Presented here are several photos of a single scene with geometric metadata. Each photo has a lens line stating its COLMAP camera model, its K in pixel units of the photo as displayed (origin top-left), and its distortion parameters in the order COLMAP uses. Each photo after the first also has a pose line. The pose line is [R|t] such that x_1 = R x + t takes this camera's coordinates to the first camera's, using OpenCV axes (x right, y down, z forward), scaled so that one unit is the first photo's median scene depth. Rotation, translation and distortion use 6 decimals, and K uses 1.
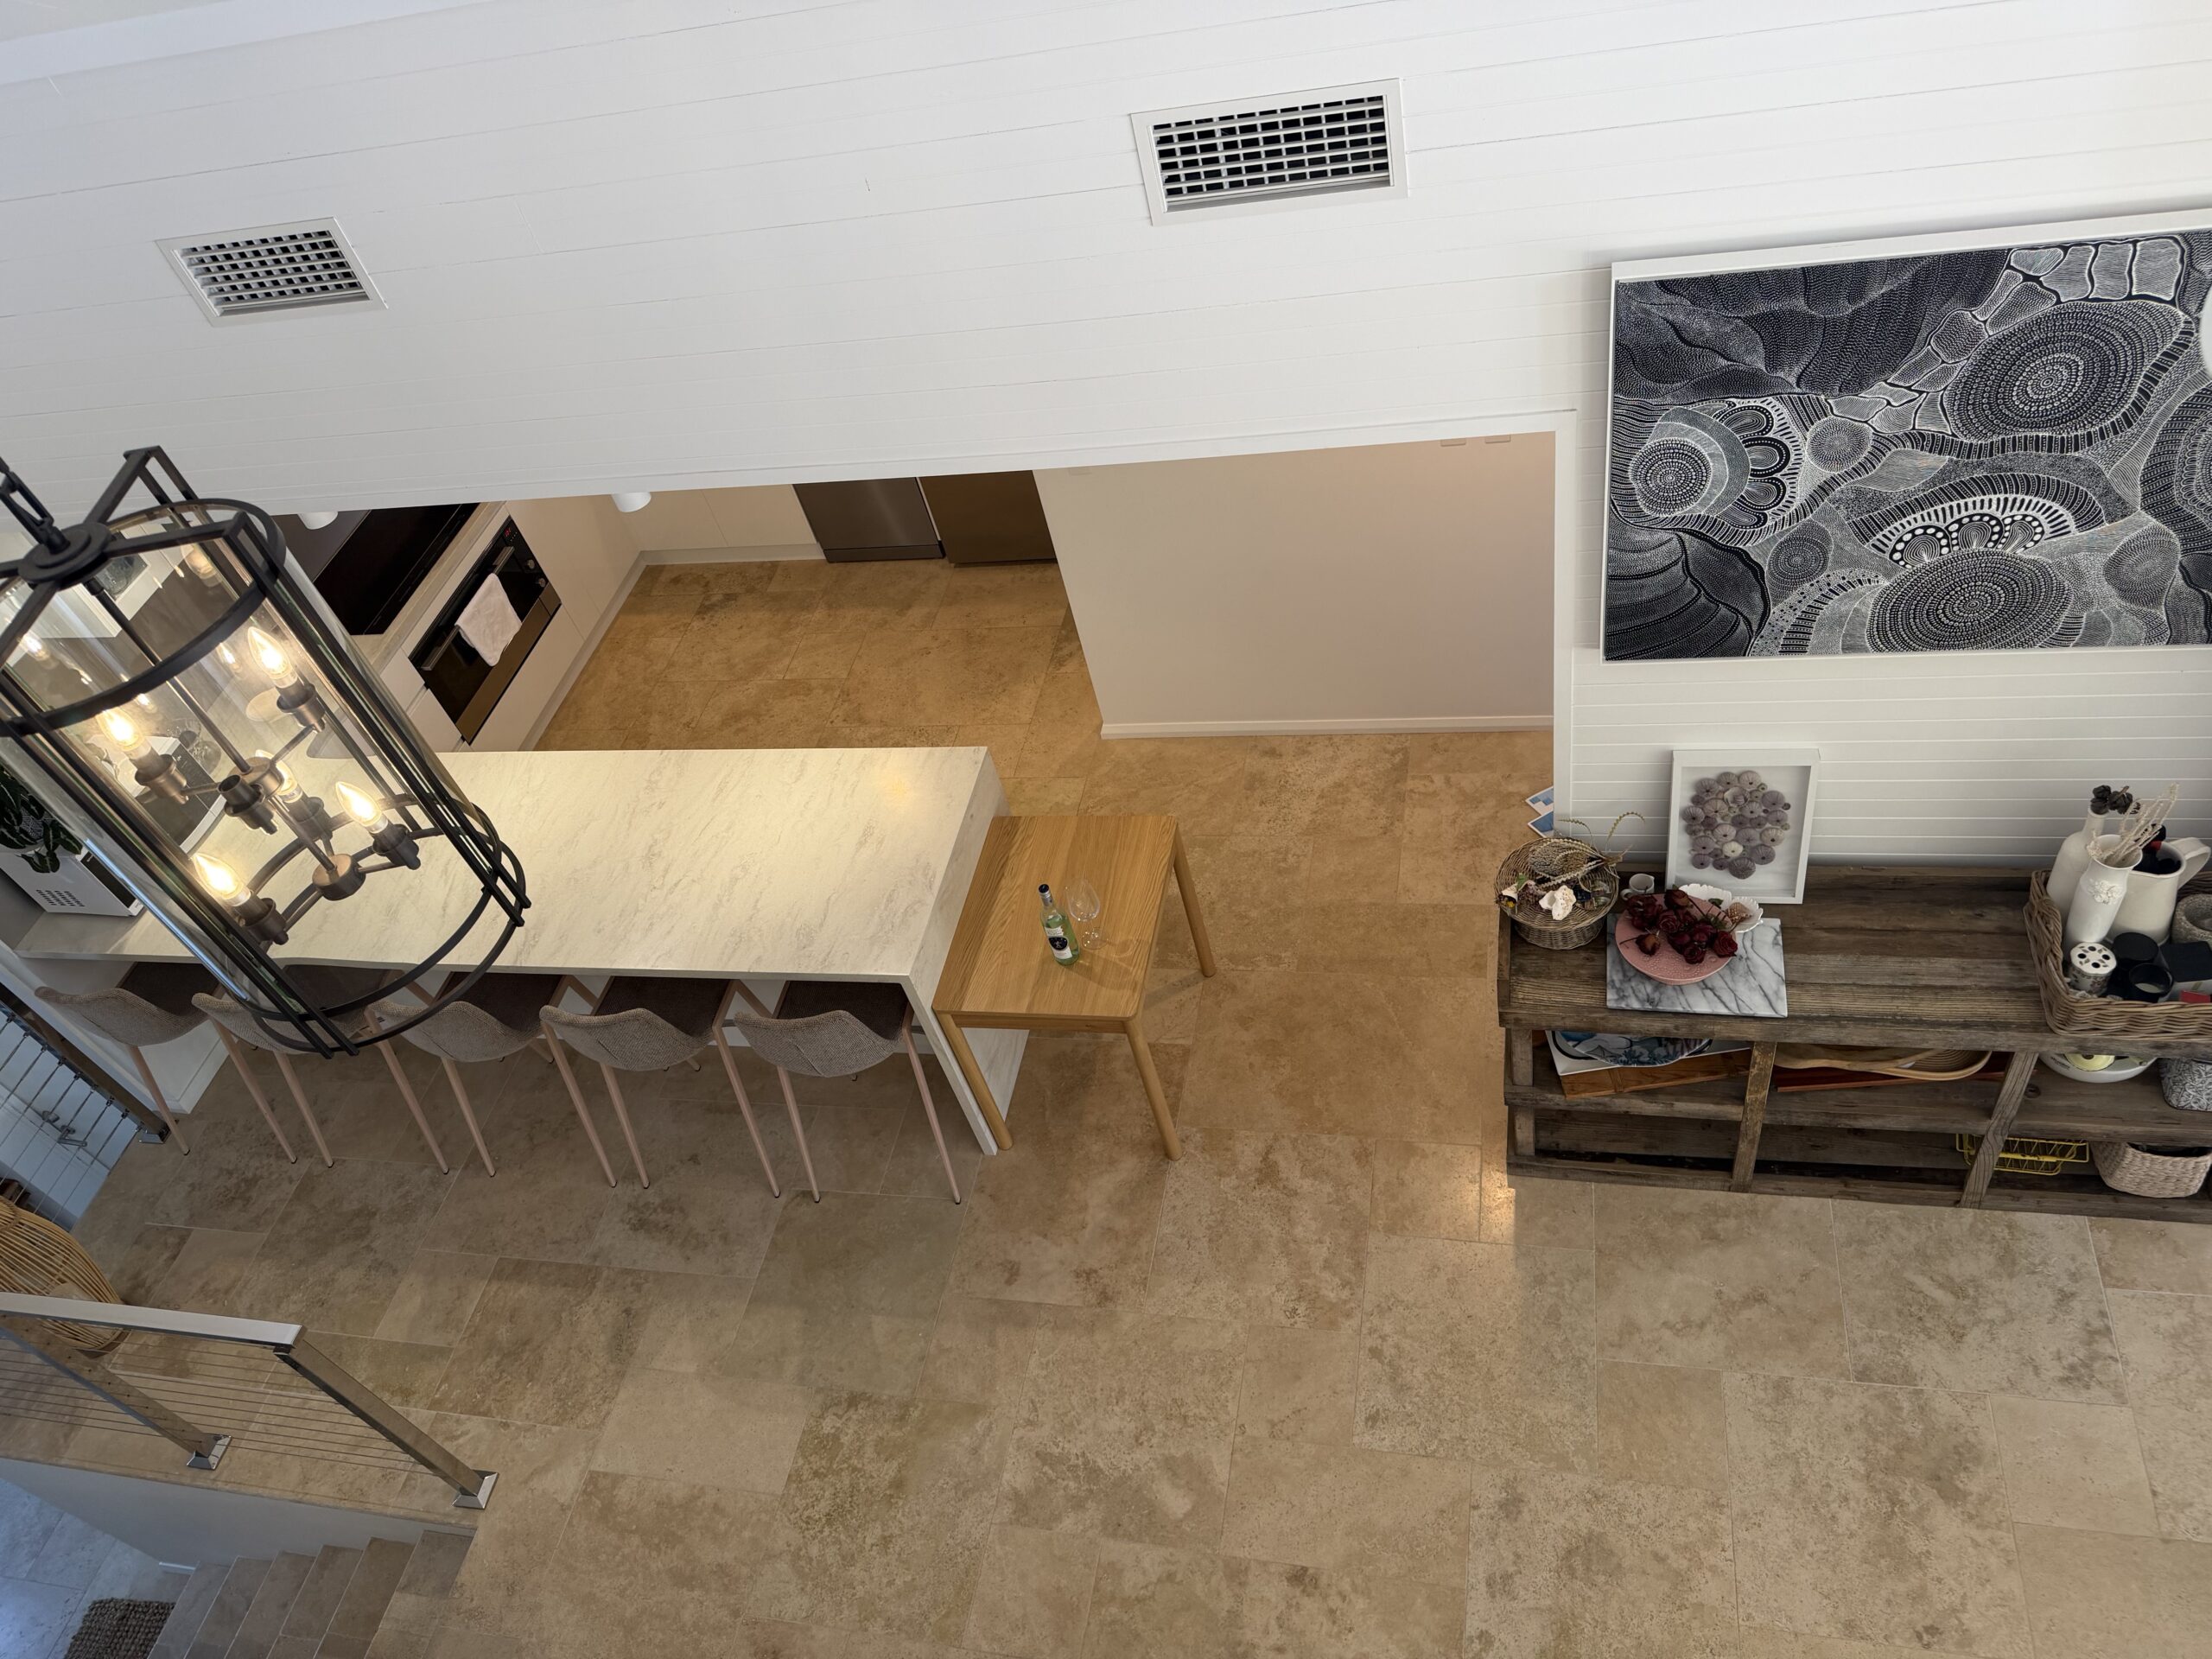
lens RADIAL K [[1555.0, 0, 1106.8], [0, 1555.0, 828.5], [0, 0, 1]] dist [0.004124, 0.001001]
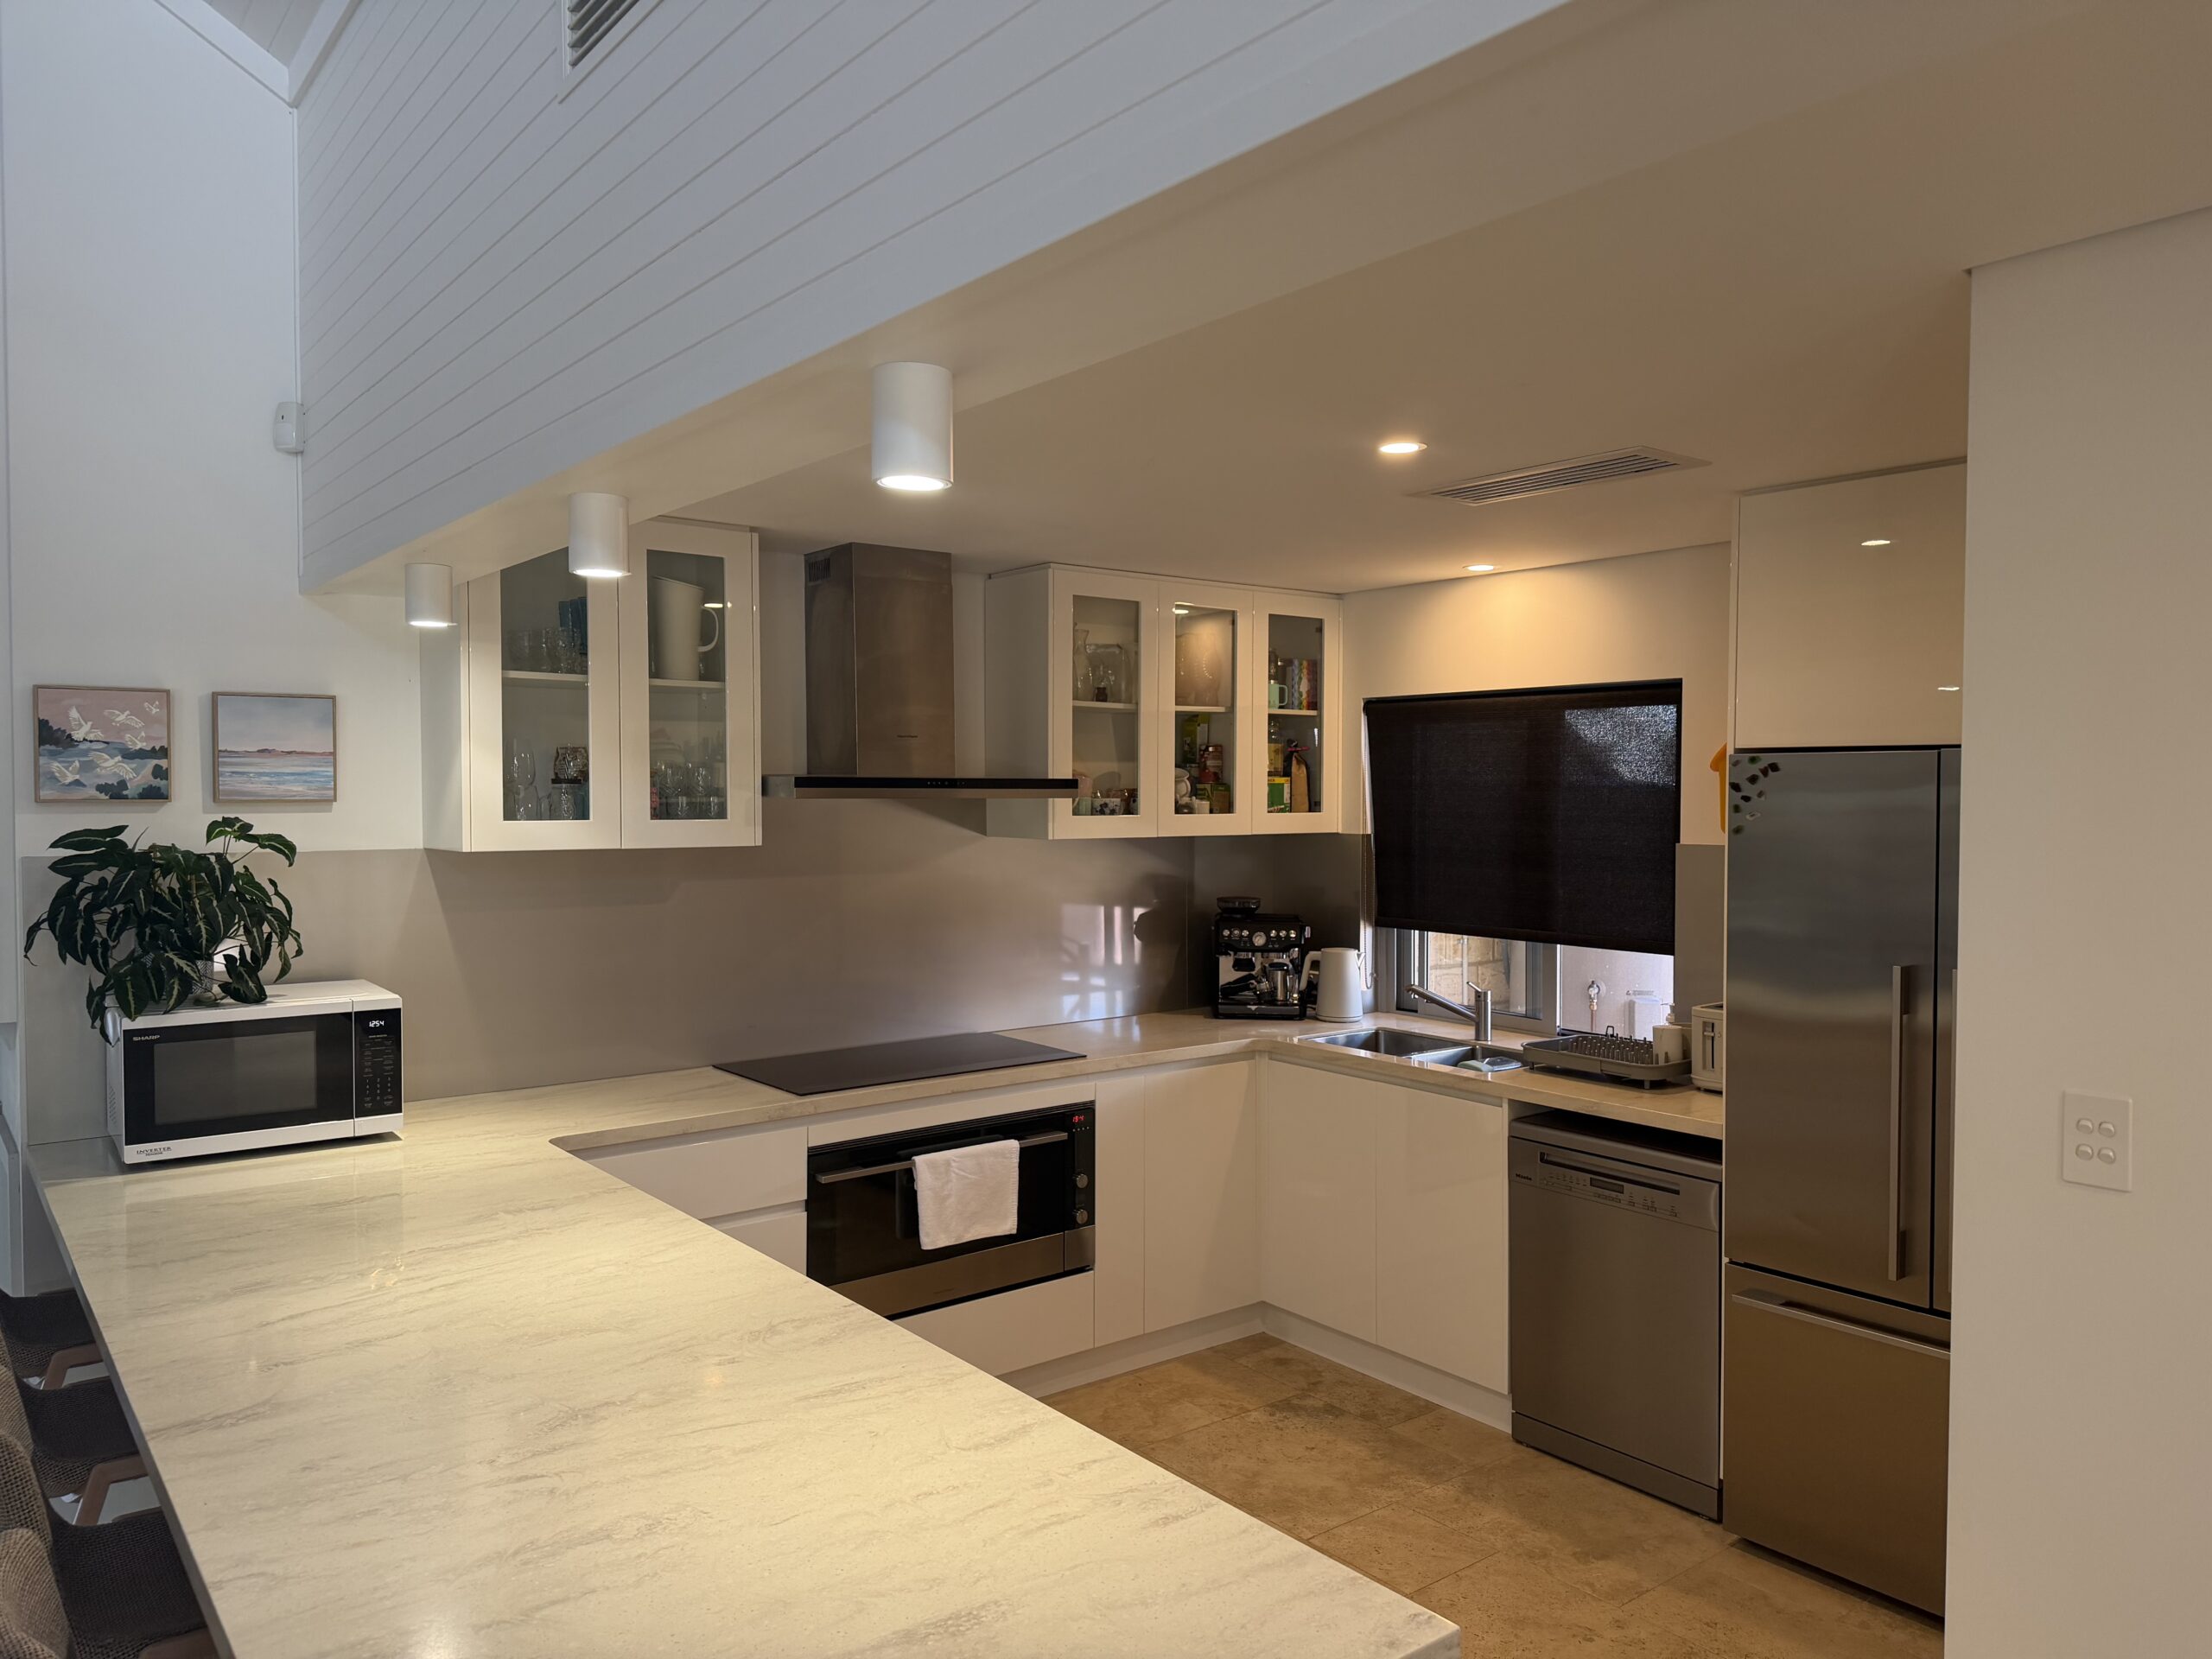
lens RADIAL K [[1555.0, 0, 1108.4], [0, 1555.0, 828.9], [0, 0, 1]] dist [0.004124, 0.001001]
pose [[0.741990, 0.232217, -0.628909, 0.012942], [-0.585446, 0.681522, -0.439068, 0.008788], [0.326656, 0.693976, 0.641633, 0.458425]]
